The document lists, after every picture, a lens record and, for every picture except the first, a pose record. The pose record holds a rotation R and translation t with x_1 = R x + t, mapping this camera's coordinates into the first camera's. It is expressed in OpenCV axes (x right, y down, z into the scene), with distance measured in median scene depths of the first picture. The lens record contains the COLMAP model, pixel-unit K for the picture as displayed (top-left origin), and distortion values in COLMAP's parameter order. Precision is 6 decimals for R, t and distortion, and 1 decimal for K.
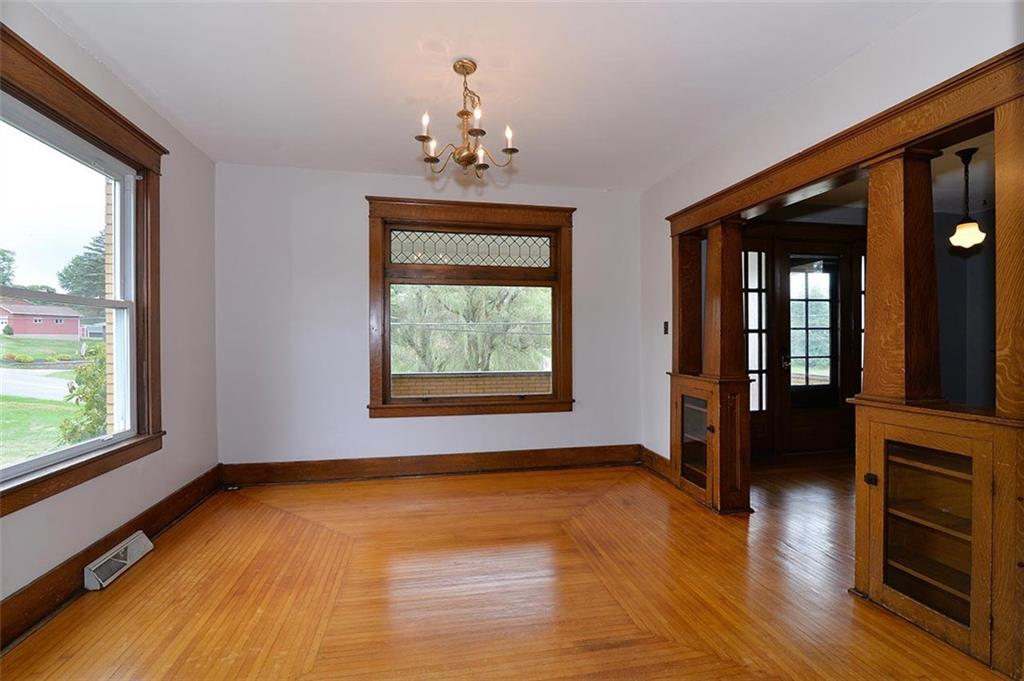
lens RADIAL K [[473.7, 0, 513.8], [0, 473.7, 340.4], [0, 0, 1]] dist [0.002586, -0.001049]
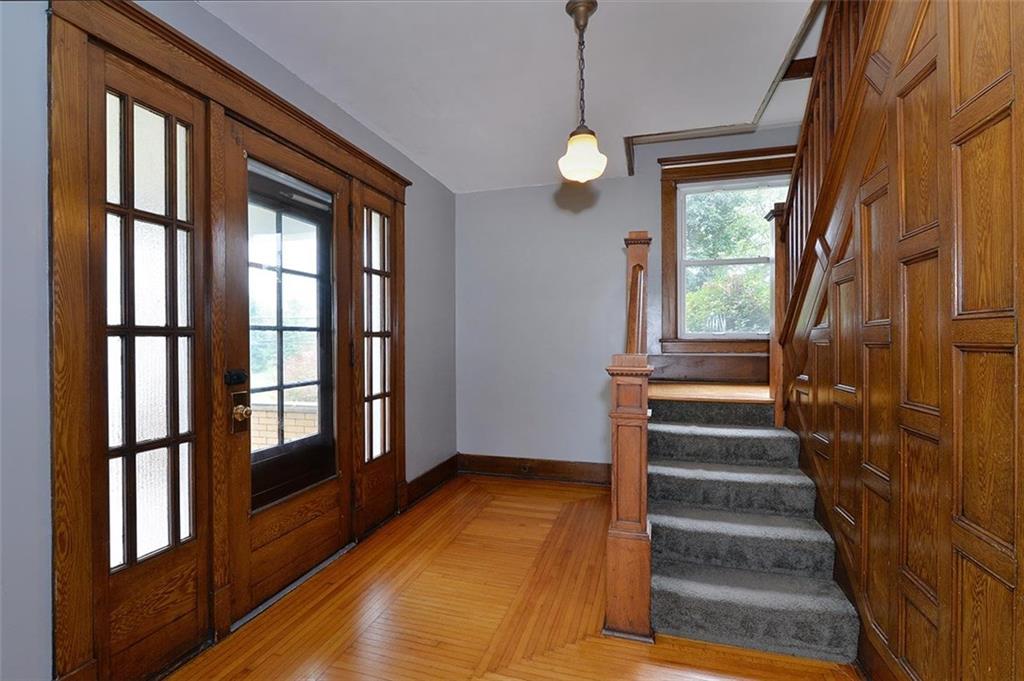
lens RADIAL K [[473.7, 0, 514.2], [0, 473.7, 343.0], [0, 0, 1]] dist [0.002586, -0.001049]
pose [[0.468449, -0.002398, 0.883487, 0.313515], [0.005898, 0.999983, -0.000413, -0.008610], [-0.883471, 0.005404, 0.468455, 0.583268]]
